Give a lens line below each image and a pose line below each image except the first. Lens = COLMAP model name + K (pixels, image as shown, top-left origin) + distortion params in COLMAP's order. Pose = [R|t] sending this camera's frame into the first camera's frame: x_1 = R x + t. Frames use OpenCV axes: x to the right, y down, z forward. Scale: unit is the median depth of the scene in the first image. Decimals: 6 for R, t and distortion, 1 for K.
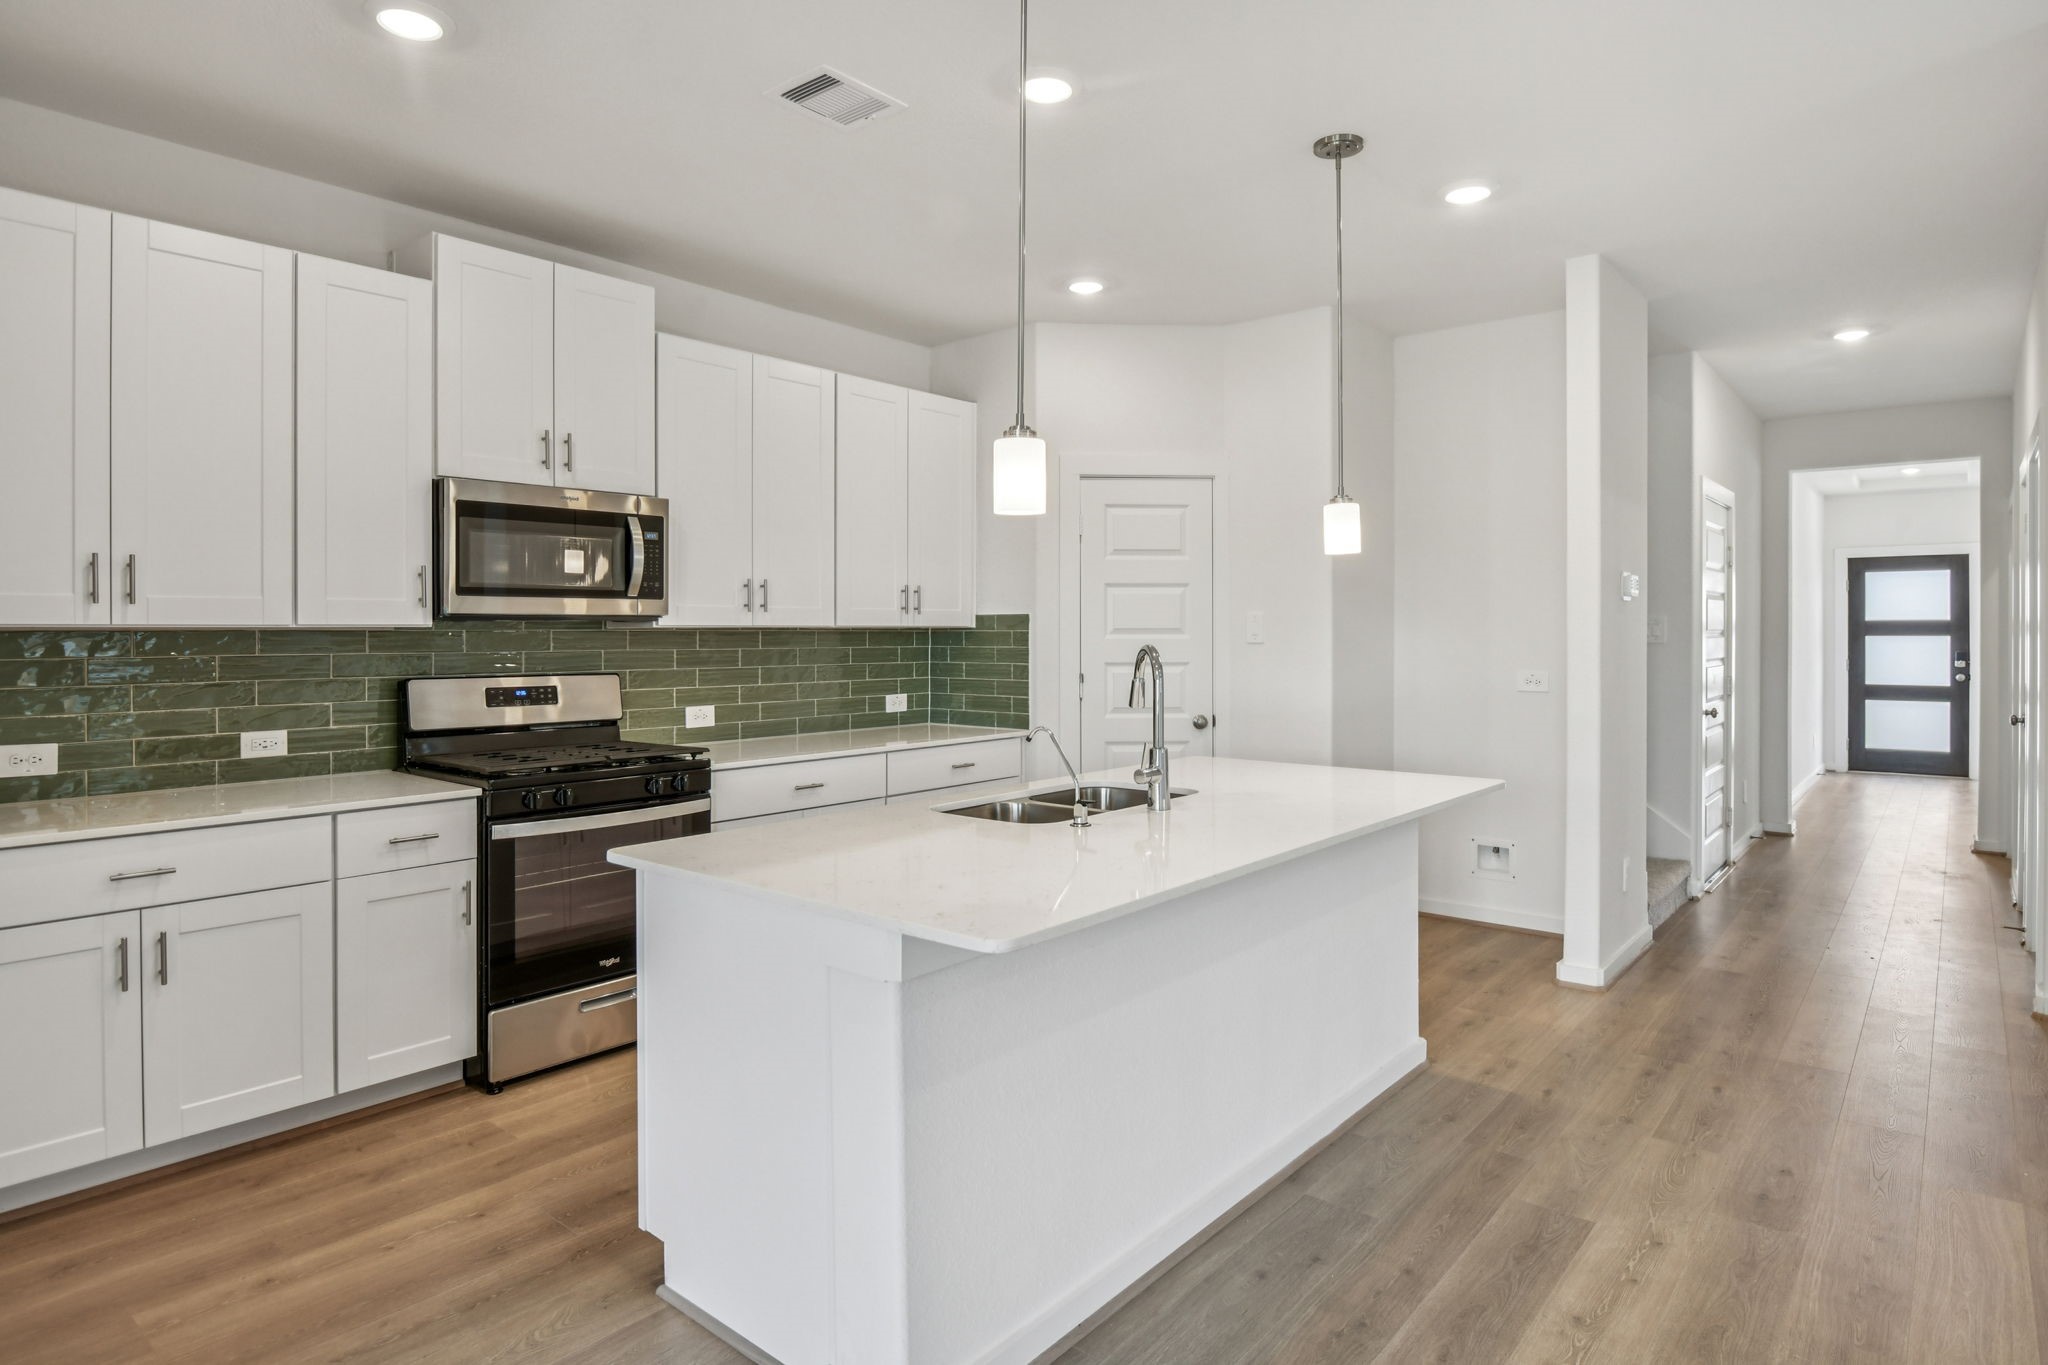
lens RADIAL K [[1135.6, 0, 1029.4], [0, 1135.6, 631.0], [0, 0, 1]] dist [-0.010834, -0.001288]
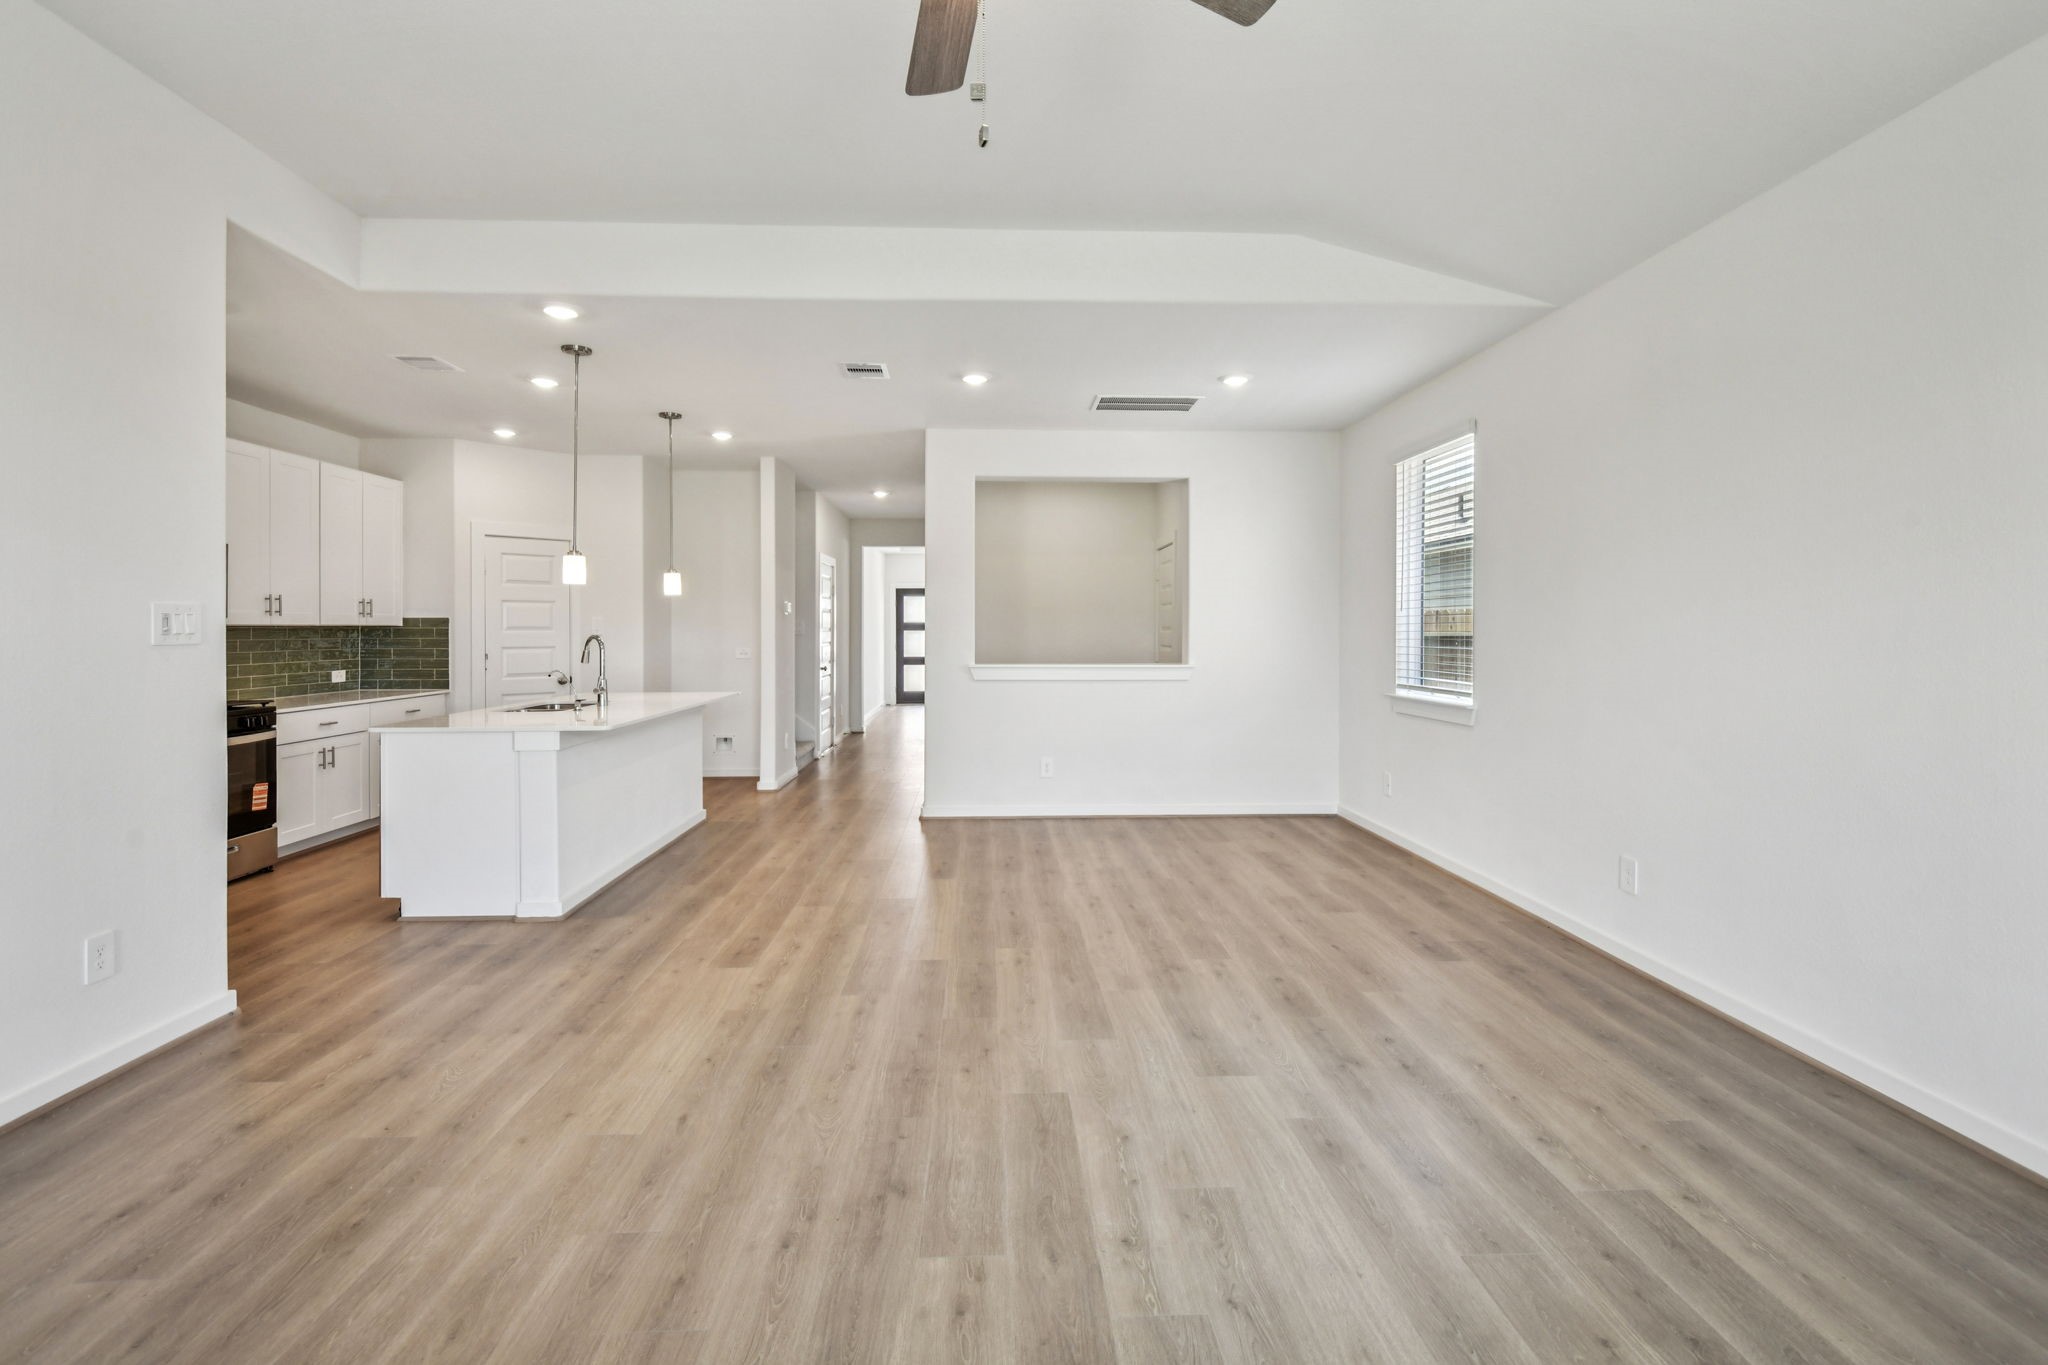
lens RADIAL K [[941.2, 0, 1011.0], [0, 941.2, 642.4], [0, 0, 1]] dist [0.010576, -0.006911]
pose [[0.751432, -0.009521, 0.659742, -0.336074], [-0.000378, 0.999890, 0.014860, 0.000010], [-0.659810, -0.011416, 0.751346, -0.633402]]
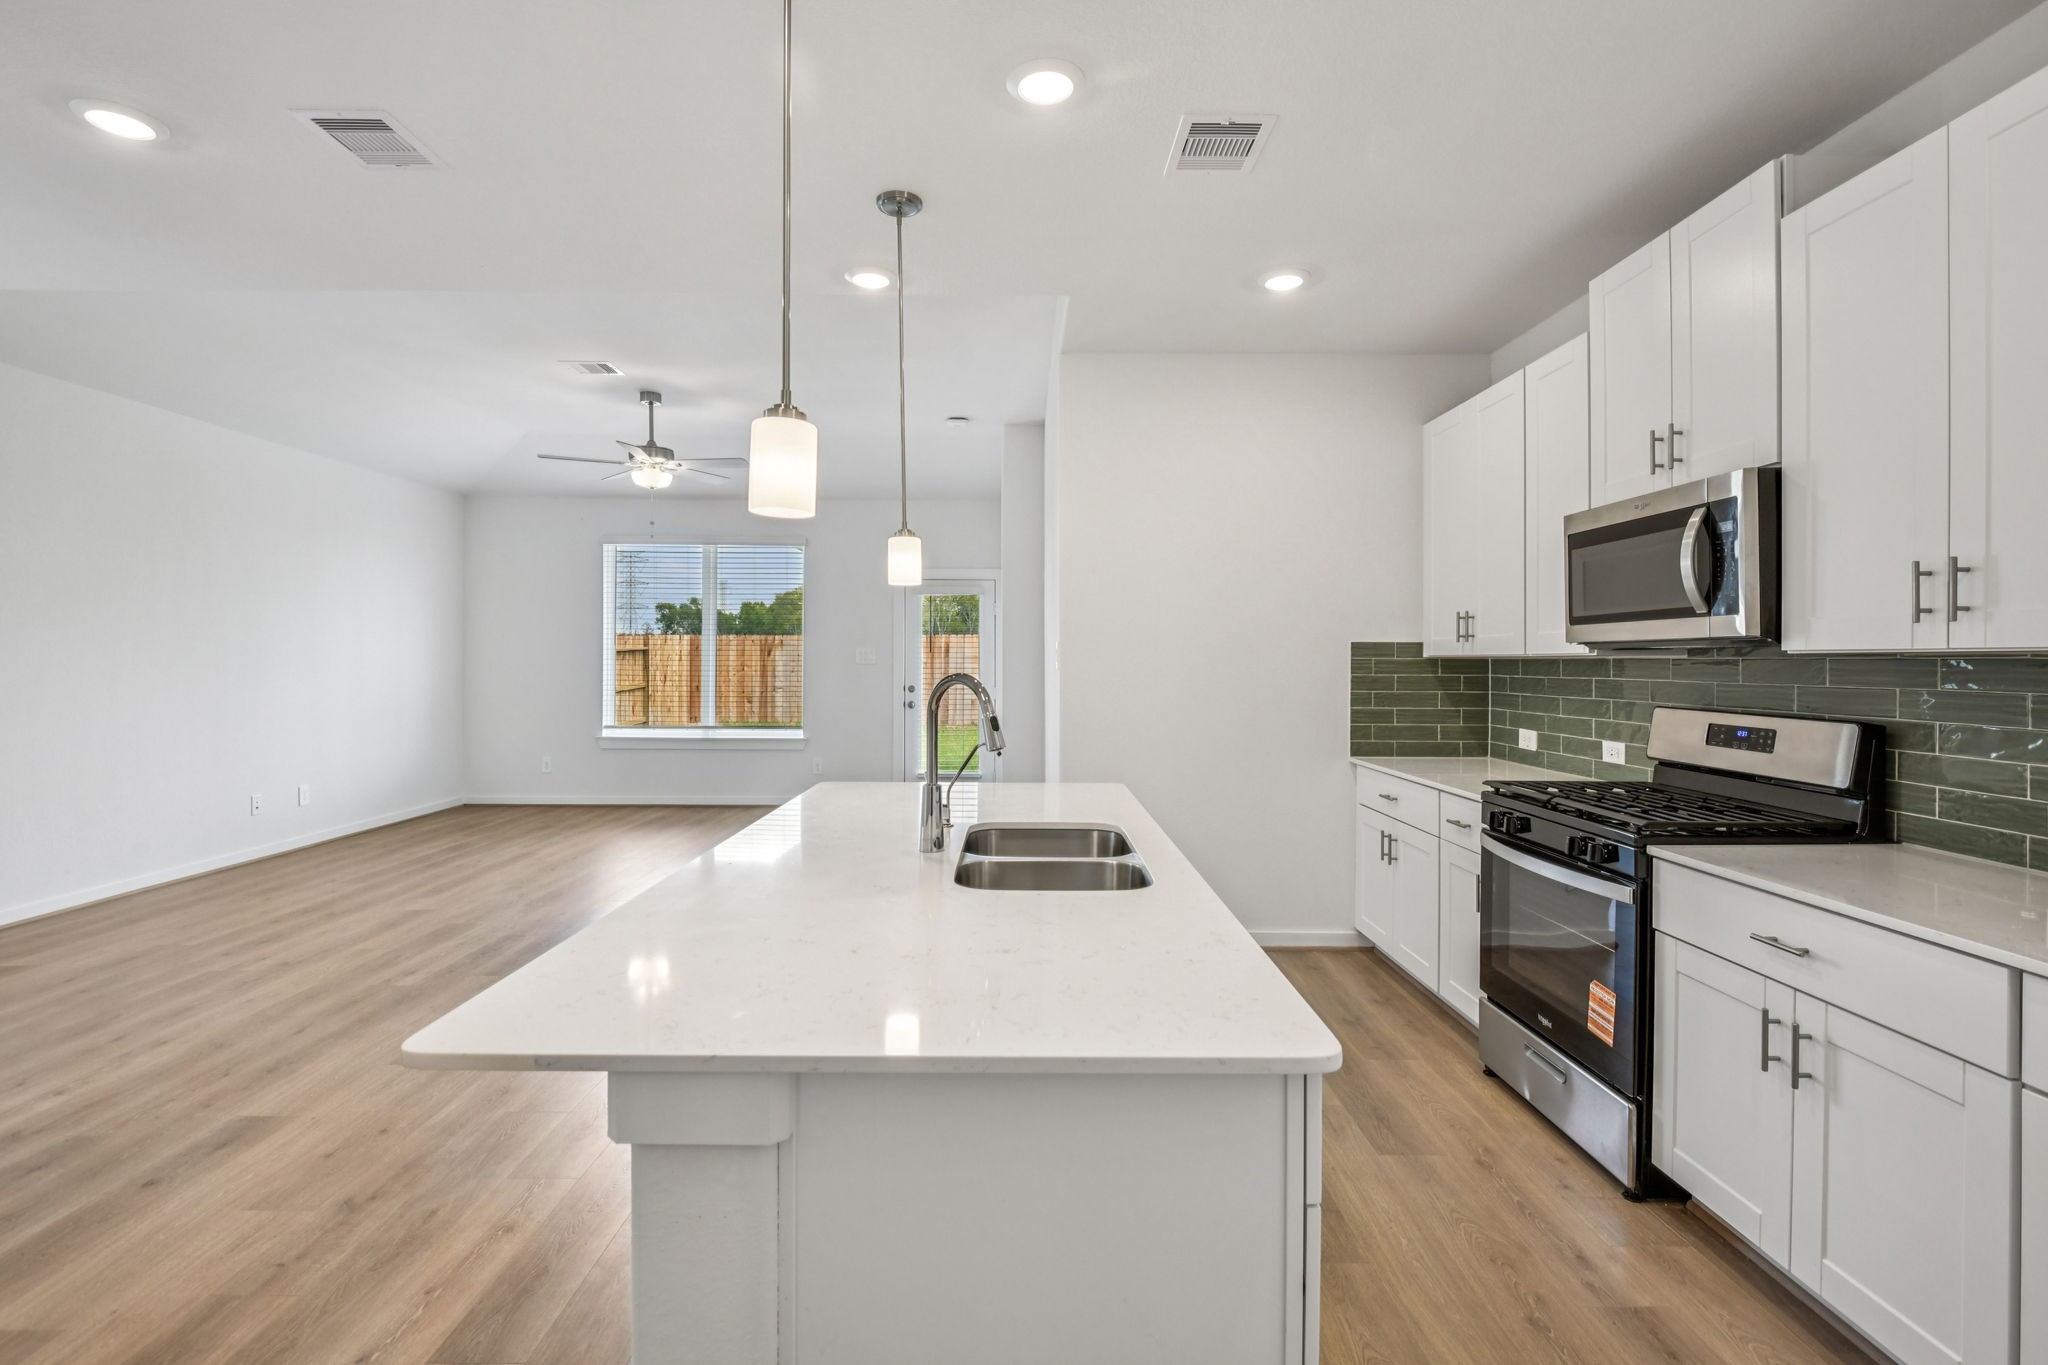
lens RADIAL K [[941.2, 0, 1023.0], [0, 941.2, 661.9], [0, 0, 1]] dist [0.010576, -0.006911]
pose [[-0.768776, 0.000437, -0.639518, 0.352409], [-0.002197, 0.999992, 0.003323, 0.000679], [0.639515, 0.003960, -0.768769, 1.054151]]
